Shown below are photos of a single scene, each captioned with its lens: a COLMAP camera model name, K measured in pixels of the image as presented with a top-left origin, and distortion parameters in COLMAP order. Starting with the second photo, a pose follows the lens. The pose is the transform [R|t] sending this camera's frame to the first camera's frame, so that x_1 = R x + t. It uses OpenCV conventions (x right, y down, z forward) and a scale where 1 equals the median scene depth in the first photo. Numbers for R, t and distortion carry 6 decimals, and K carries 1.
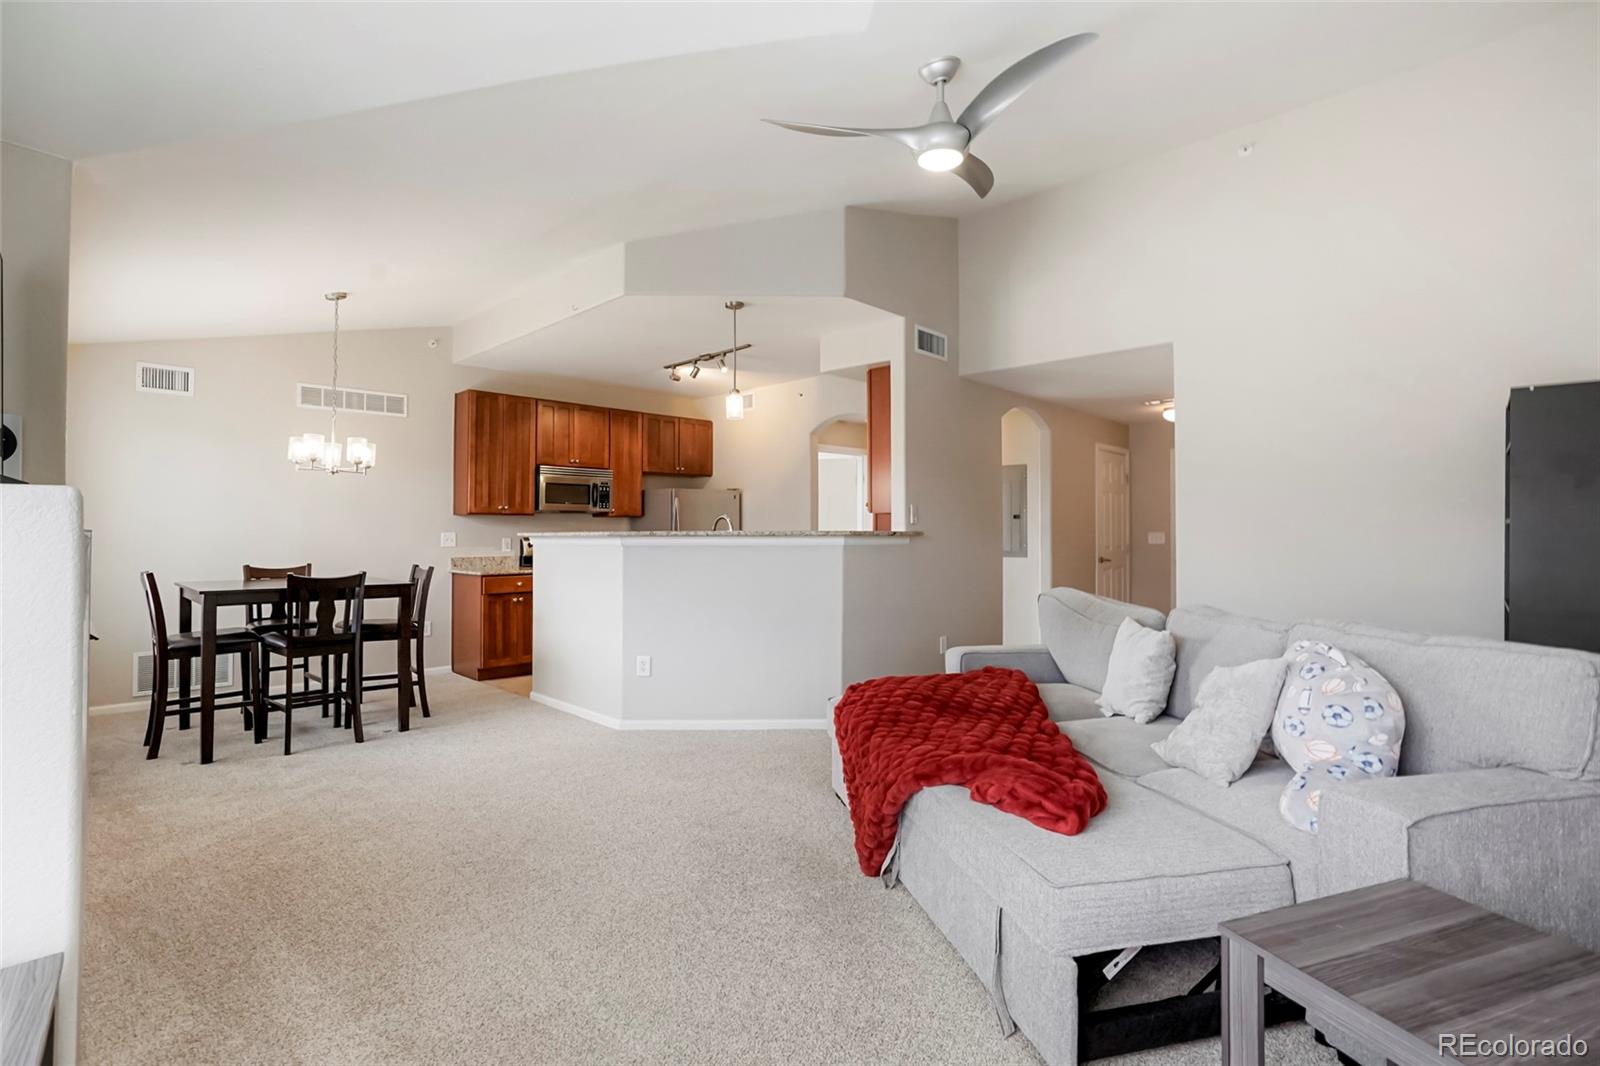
lens RADIAL K [[741.0, 0, 800.6], [0, 741.0, 527.4], [0, 0, 1]] dist [-0.013899, 0.008380]
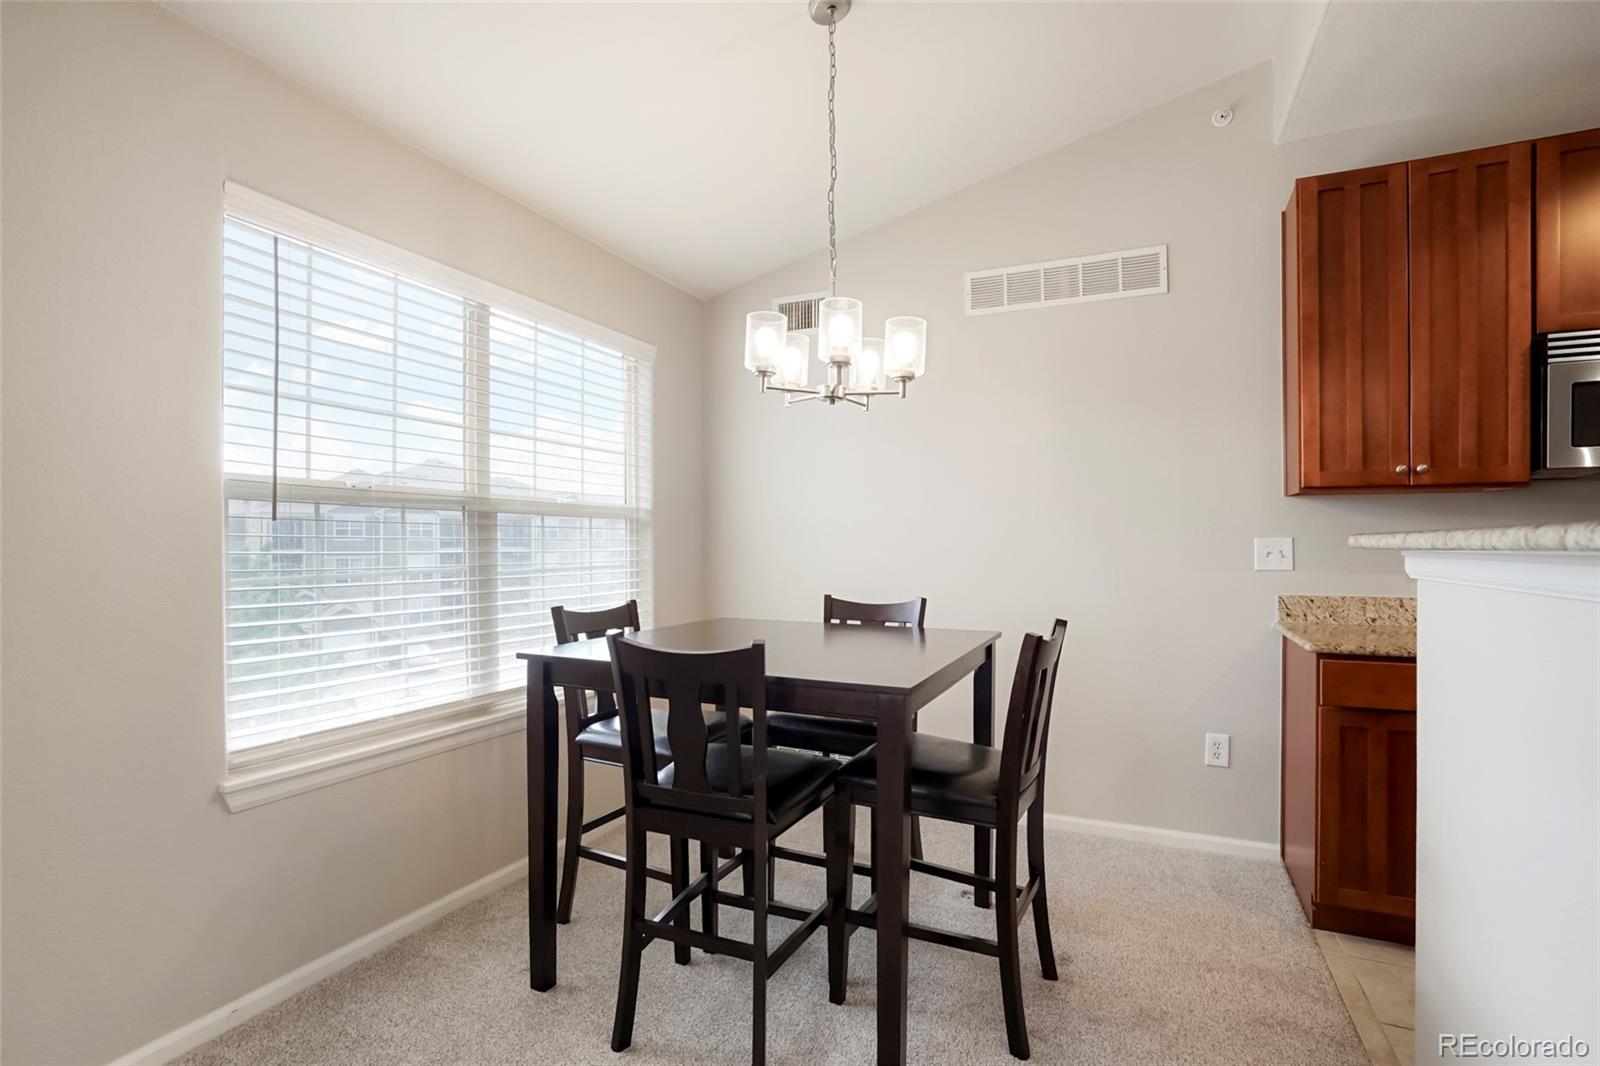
lens RADIAL K [[766.1, 0, 800.2], [0, 766.1, 537.1], [0, 0, 1]] dist [-0.008773, 0.000628]
pose [[0.337293, -0.005053, -0.941386, -0.170813], [0.007861, 0.999966, -0.002551, 0.007237], [0.941367, -0.006540, 0.337321, 0.679474]]
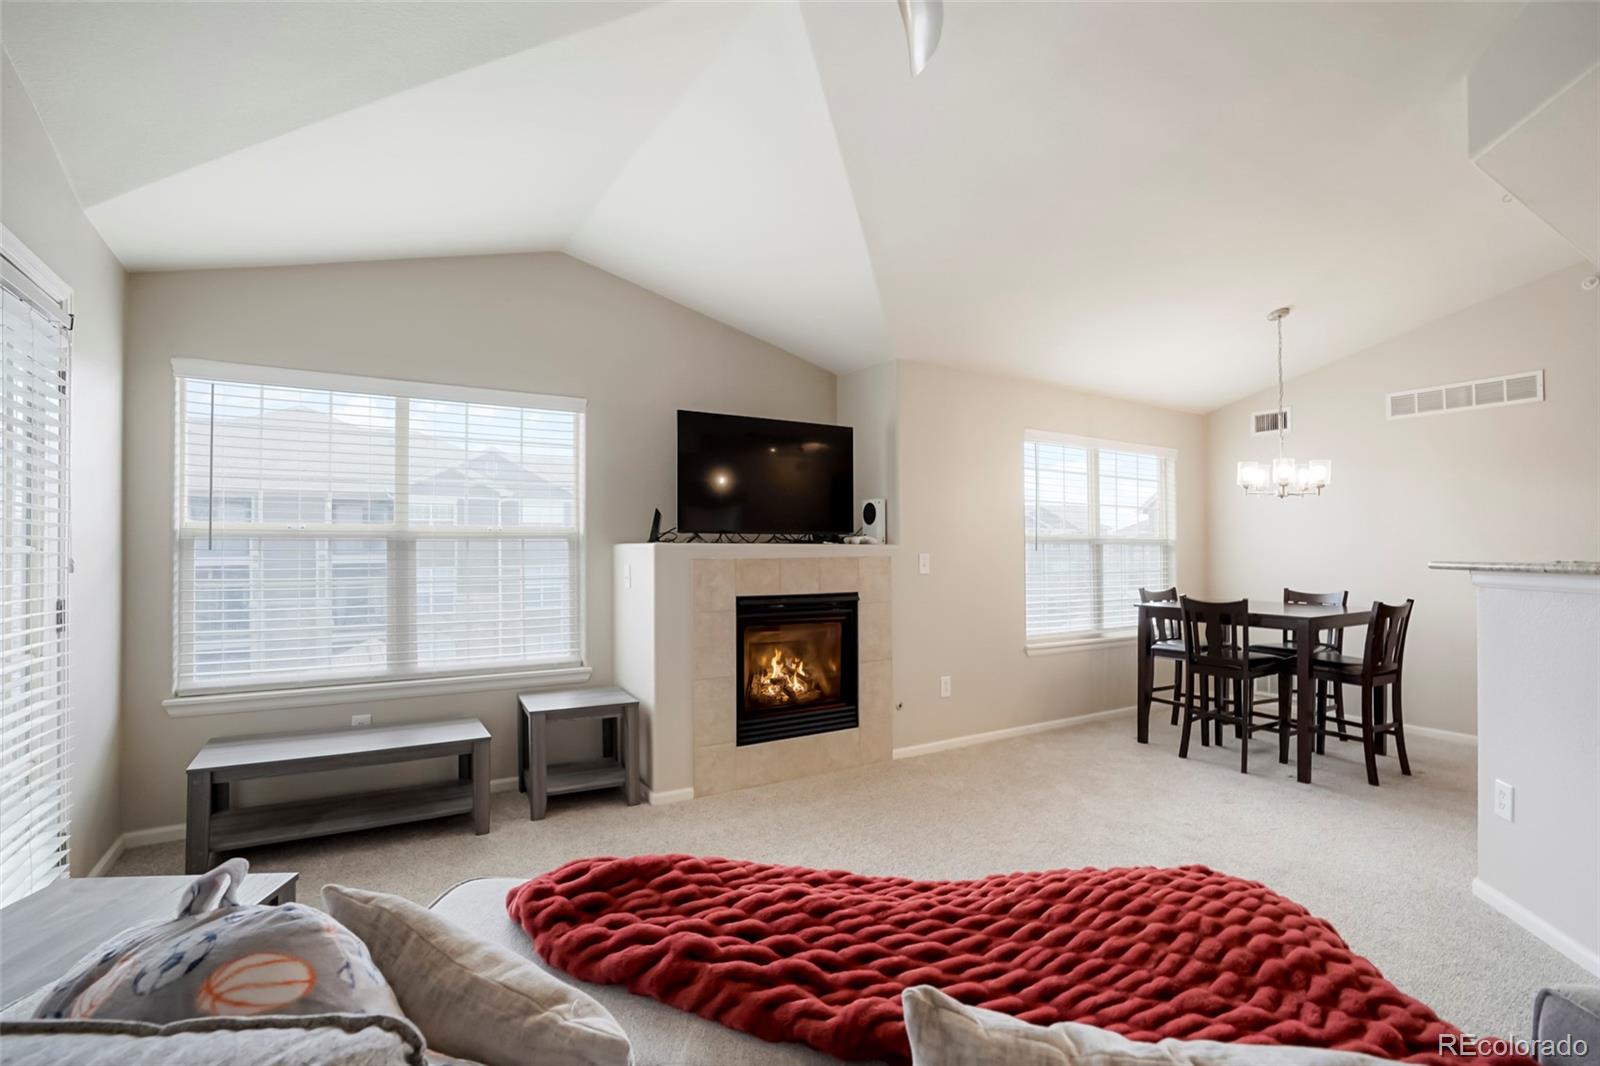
lens RADIAL K [[741.0, 0, 828.5], [0, 741.0, 532.6], [0, 0, 1]] dist [-0.013899, 0.008380]
pose [[-0.213445, -0.018673, -0.976777, 0.361431], [0.005800, 0.999775, -0.020381, -0.008681], [0.976938, -0.010016, -0.213289, 0.513434]]
